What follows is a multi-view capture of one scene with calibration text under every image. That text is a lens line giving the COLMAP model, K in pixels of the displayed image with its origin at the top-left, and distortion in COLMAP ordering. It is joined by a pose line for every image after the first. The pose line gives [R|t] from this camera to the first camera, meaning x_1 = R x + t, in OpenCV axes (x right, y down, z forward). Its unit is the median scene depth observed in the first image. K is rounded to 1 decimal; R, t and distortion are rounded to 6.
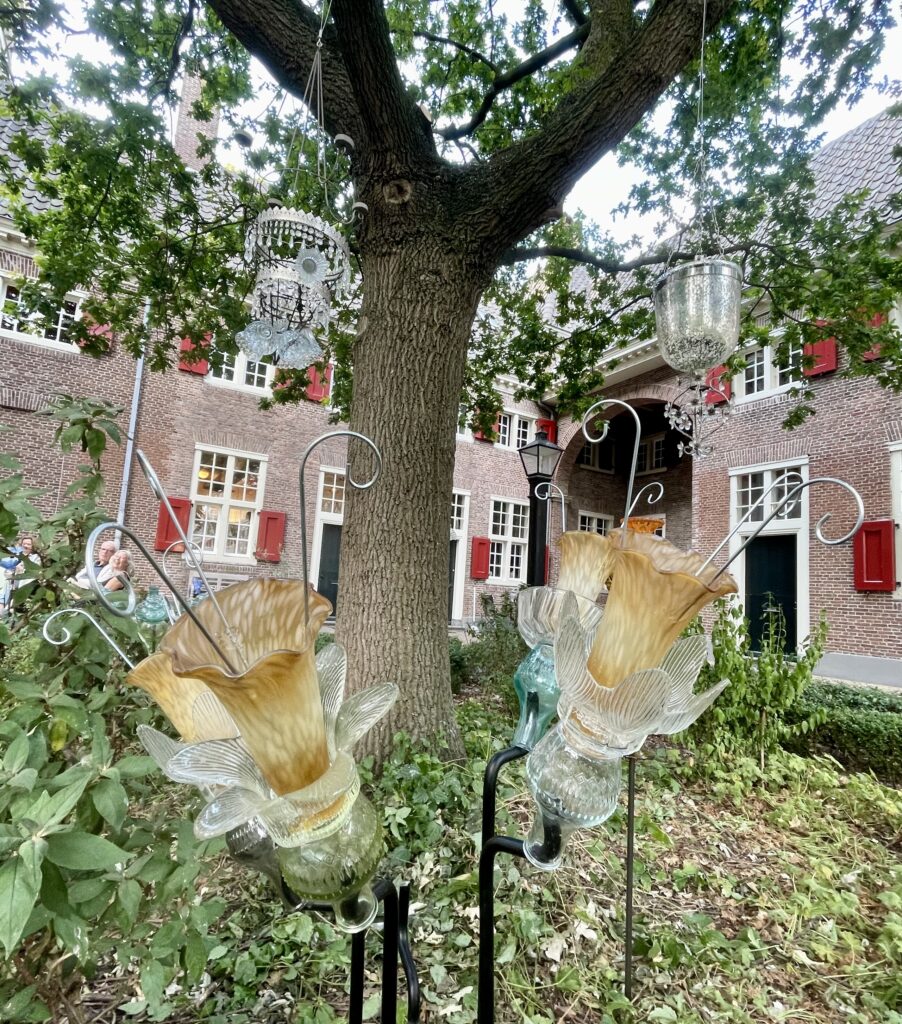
lens RADIAL K [[587.1, 0, 451.0], [0, 587.1, 512.0], [0, 0, 1]] dist [-0.005349, 0.001109]
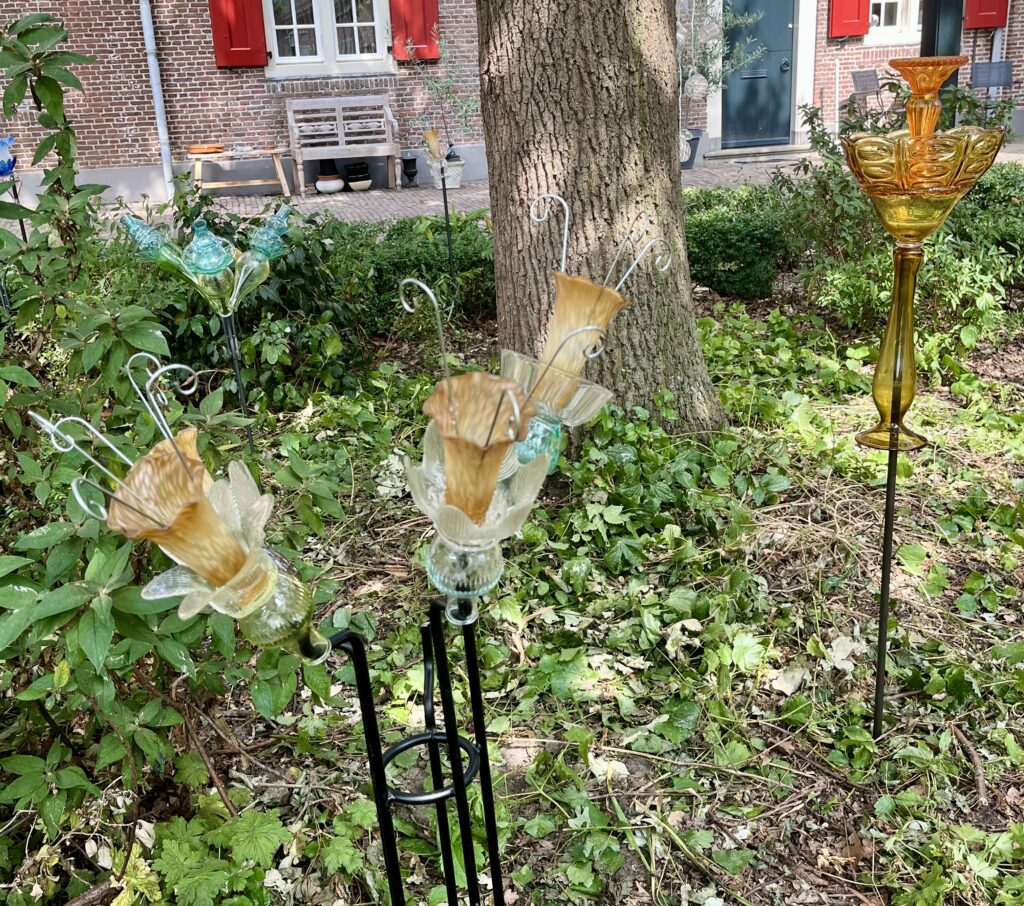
lens RADIAL K [[1211.9, 0, 512.0], [0, 1211.9, 453.0], [0, 0, 1]] dist [0.130758, -0.353701]
pose [[0.958211, -0.030311, -0.284452, 0.176427], [0.153728, 0.893147, 0.422678, -0.136500], [0.241246, -0.448743, 0.860482, -0.179795]]
